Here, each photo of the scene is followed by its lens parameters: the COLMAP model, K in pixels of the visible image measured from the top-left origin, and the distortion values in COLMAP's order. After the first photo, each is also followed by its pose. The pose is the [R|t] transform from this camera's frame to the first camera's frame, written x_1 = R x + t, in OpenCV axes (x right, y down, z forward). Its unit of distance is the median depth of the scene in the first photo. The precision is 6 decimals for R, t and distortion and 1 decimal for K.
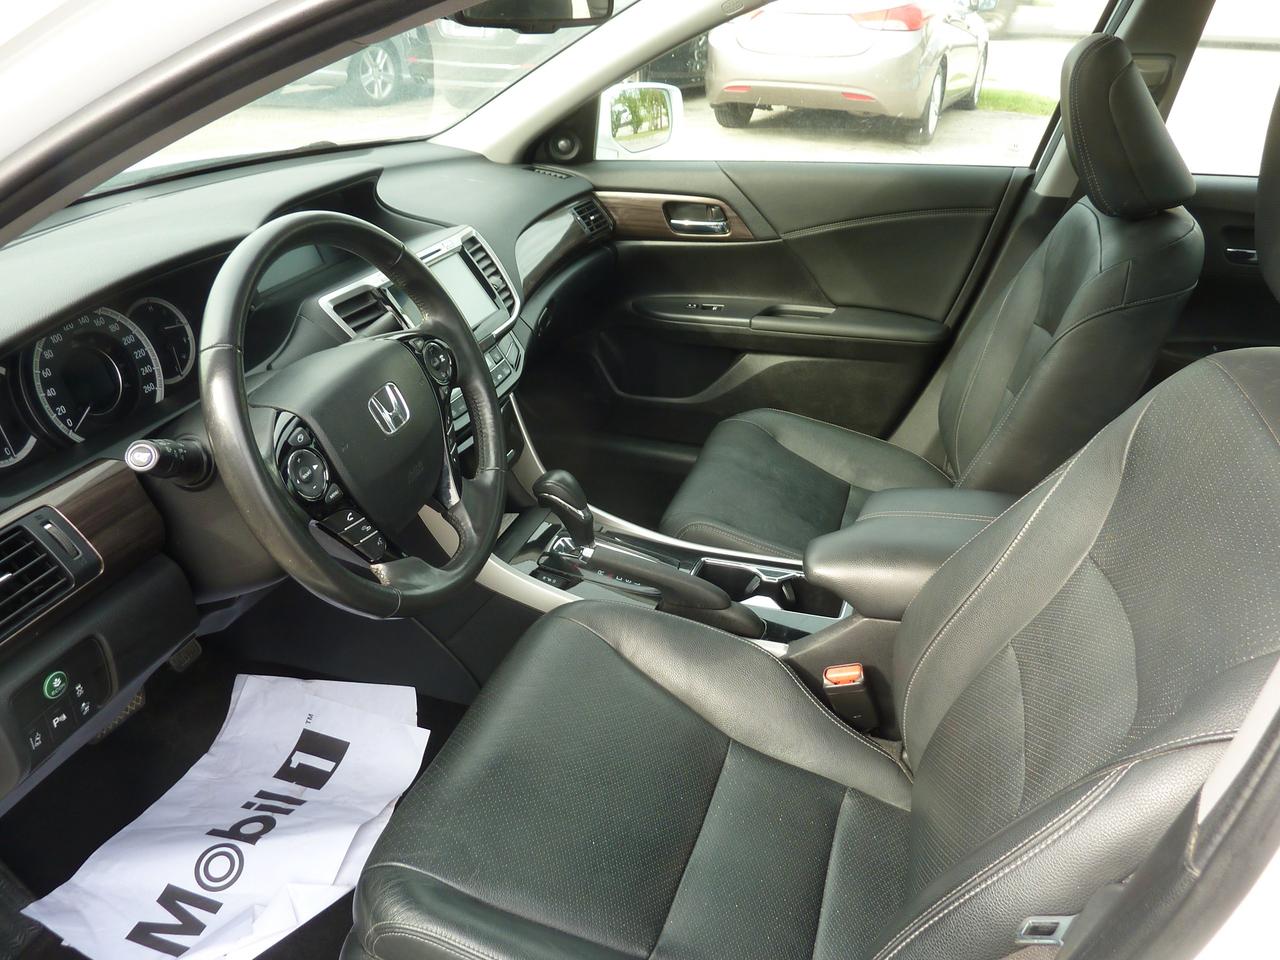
lens RADIAL K [[974.2, 0, 639.6], [0, 974.2, 475.8], [0, 0, 1]] dist [-0.029800, -0.002779]
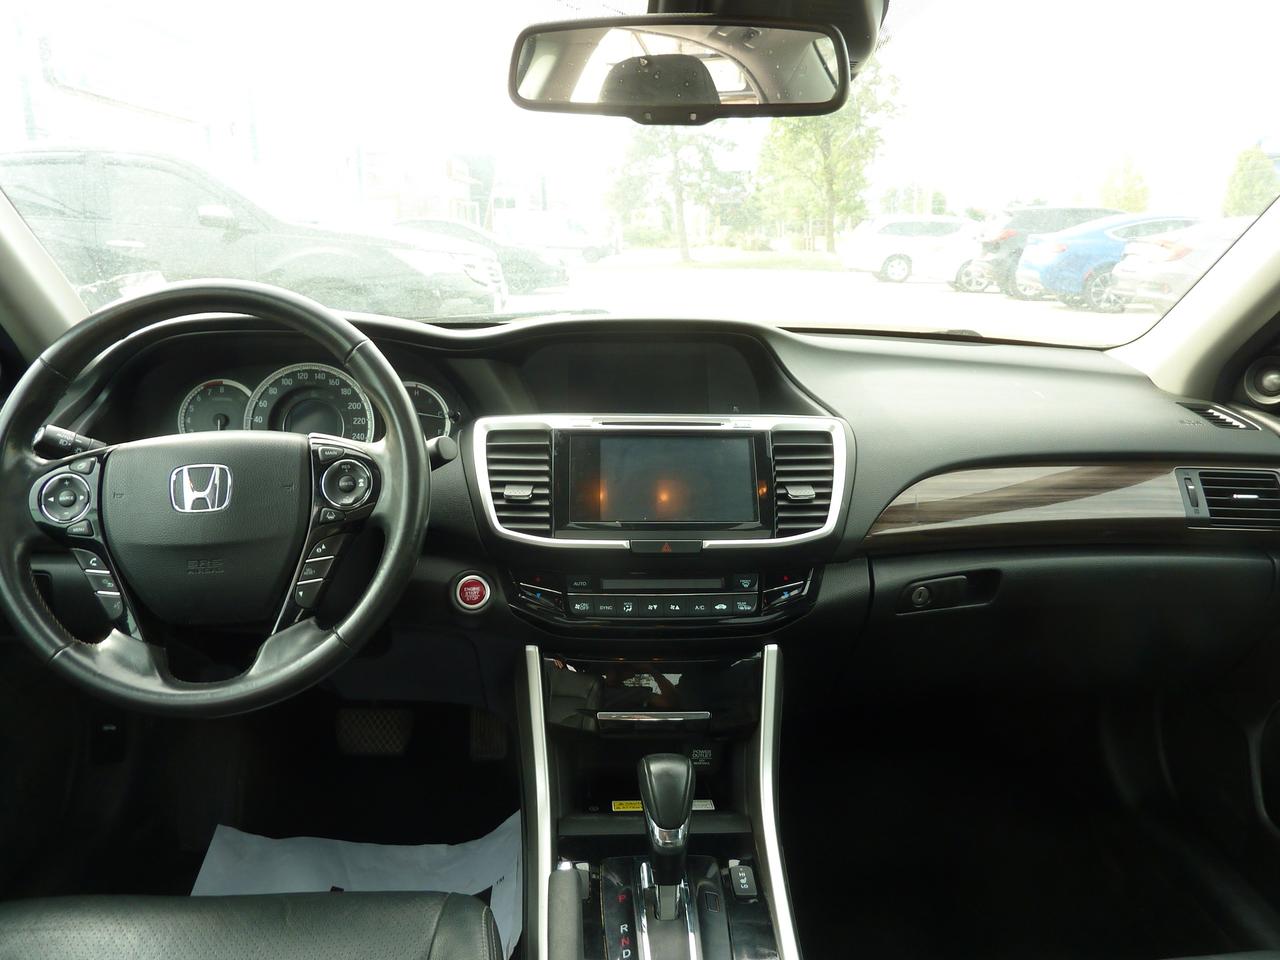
lens RADIAL K [[974.2, 0, 639.6], [0, 974.2, 475.8], [0, 0, 1]] dist [-0.029800, -0.002779]
pose [[0.355969, 0.221683, -0.907823, 0.678695], [-0.439459, 0.897046, 0.046734, -0.287461], [0.824720, 0.382315, 0.416741, 0.902319]]
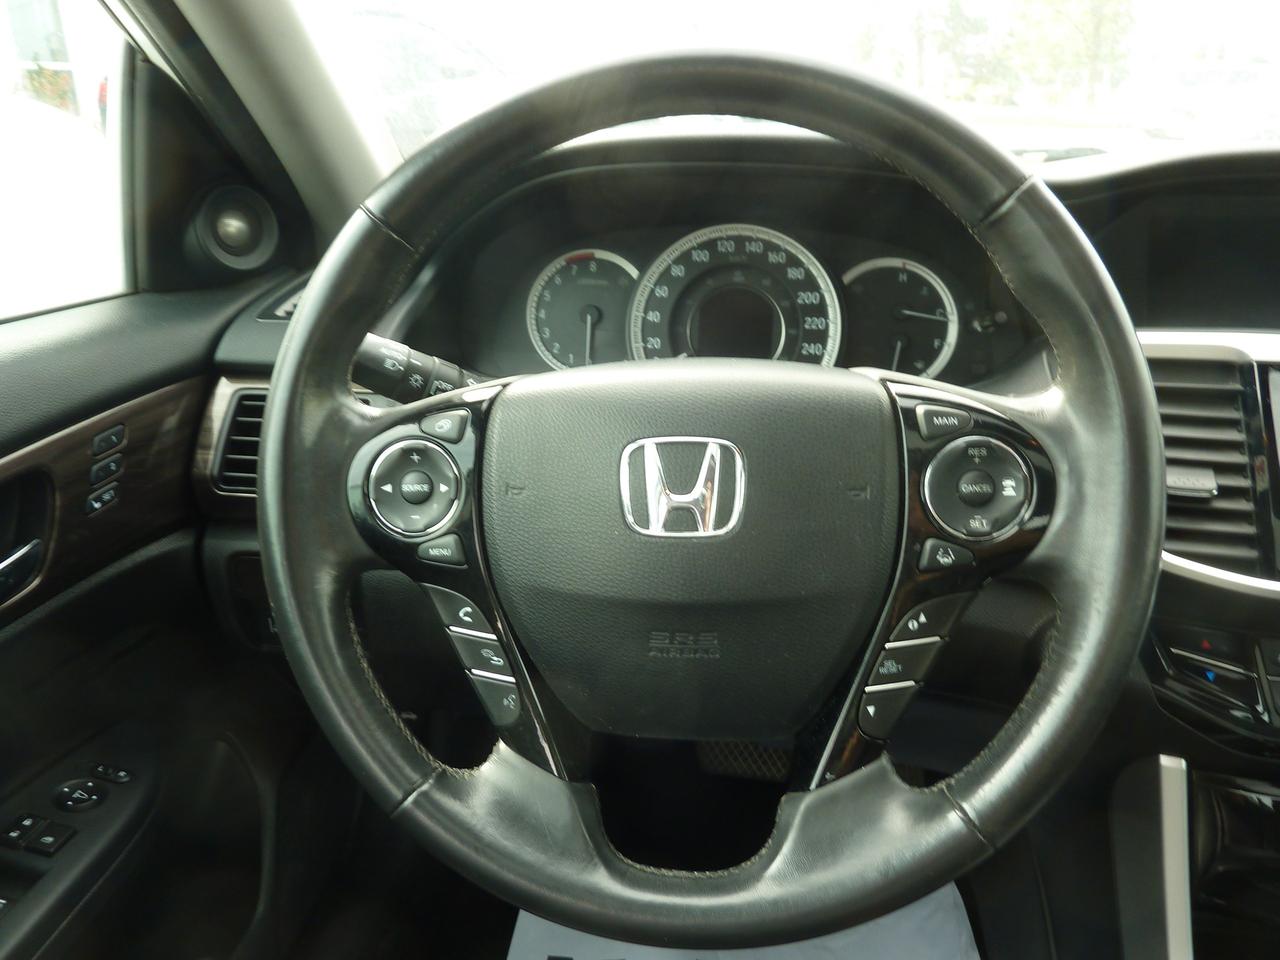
lens RADIAL K [[974.2, 0, 639.6], [0, 974.2, 475.8], [0, 0, 1]] dist [-0.029800, -0.002779]
pose [[0.151739, 0.355213, -0.922388, 0.139570], [-0.448608, 0.856291, 0.255960, -0.168172], [0.880753, 0.374952, 0.289284, 0.804886]]
